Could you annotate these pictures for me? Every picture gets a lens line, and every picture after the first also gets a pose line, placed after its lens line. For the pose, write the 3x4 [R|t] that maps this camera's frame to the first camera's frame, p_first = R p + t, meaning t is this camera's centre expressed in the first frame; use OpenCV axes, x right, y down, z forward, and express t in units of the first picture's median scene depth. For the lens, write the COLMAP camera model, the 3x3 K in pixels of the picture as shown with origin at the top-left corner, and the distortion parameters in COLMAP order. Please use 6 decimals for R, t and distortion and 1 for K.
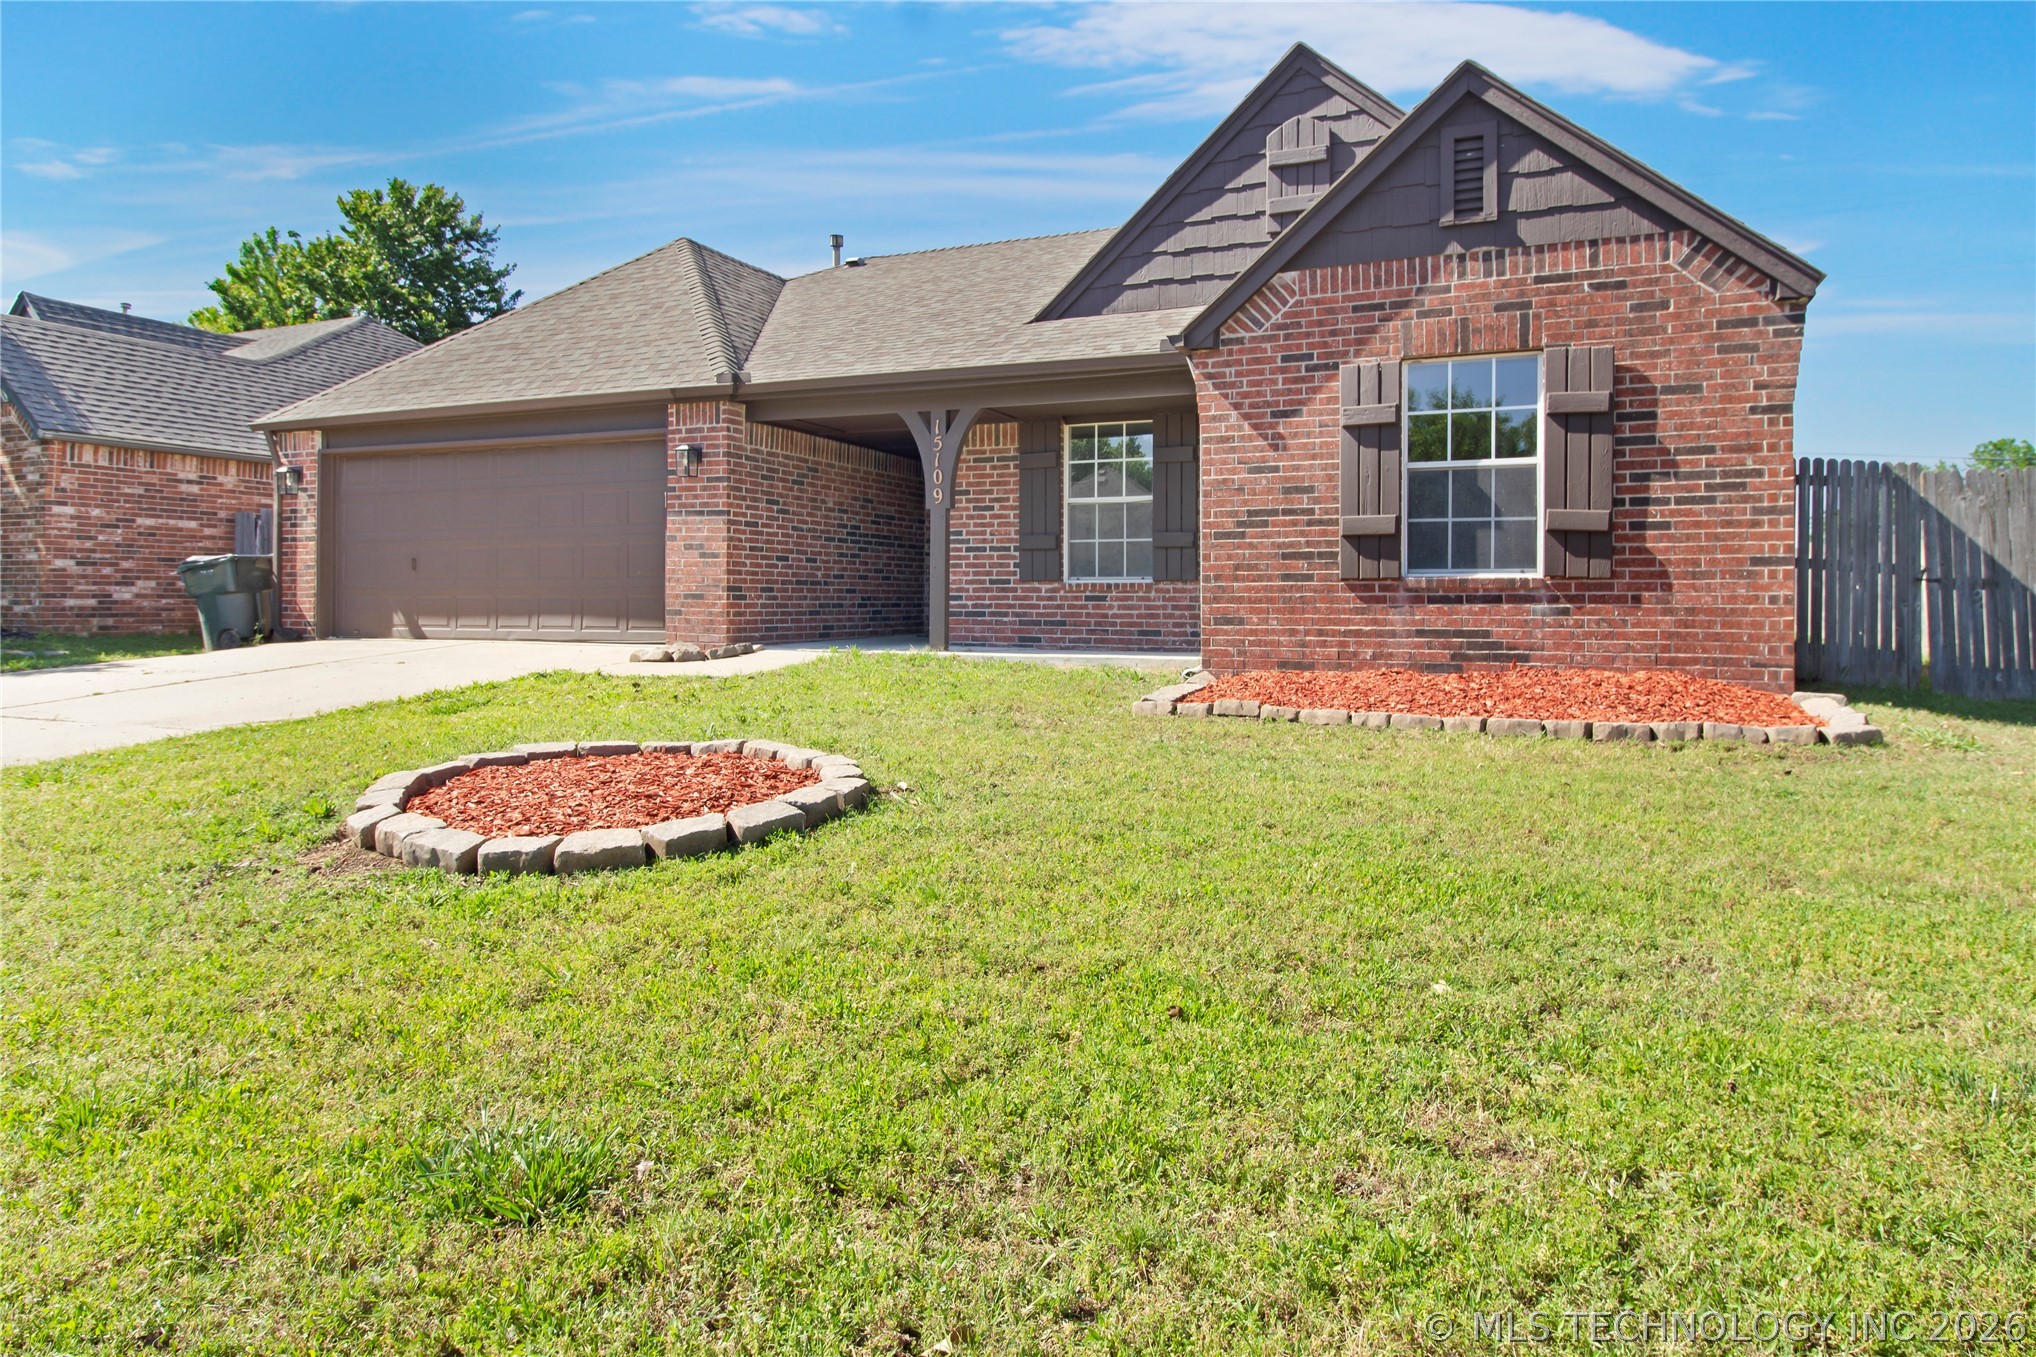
lens RADIAL K [[1180.8, 0, 1034.6], [0, 1180.8, 635.5], [0, 0, 1]] dist [-0.000807, 0.001801]
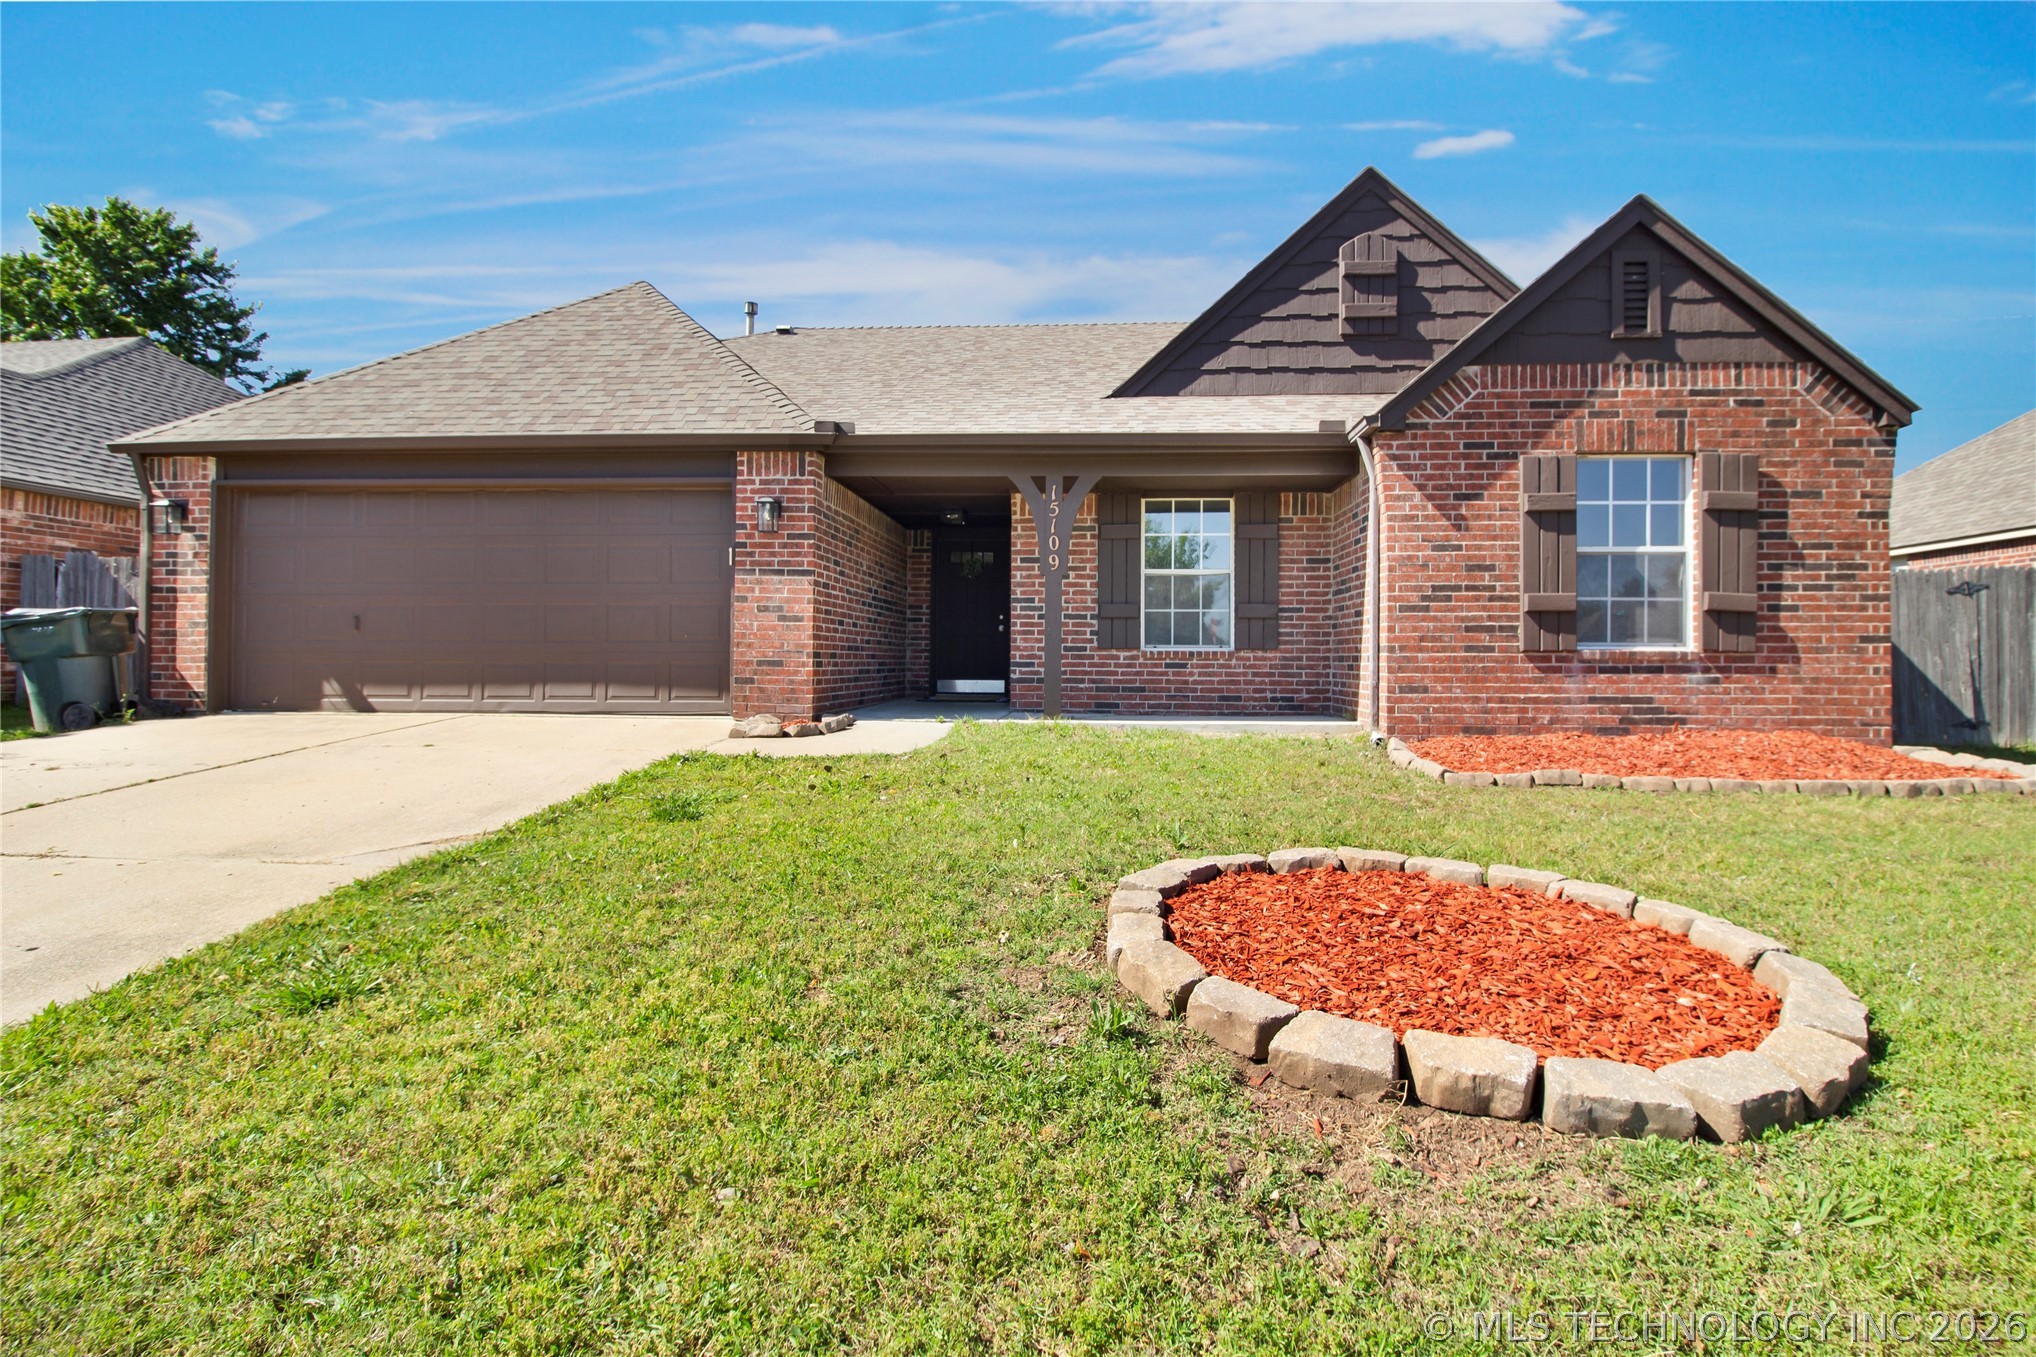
lens RADIAL K [[974.5, 0, 1026.4], [0, 974.5, 673.7], [0, 0, 1]] dist [-0.001240, -0.009601]
pose [[0.945505, -0.002536, 0.325597, -0.367003], [0.007352, 0.999881, -0.013563, -0.014099], [-0.325524, 0.015218, 0.945411, 0.236357]]
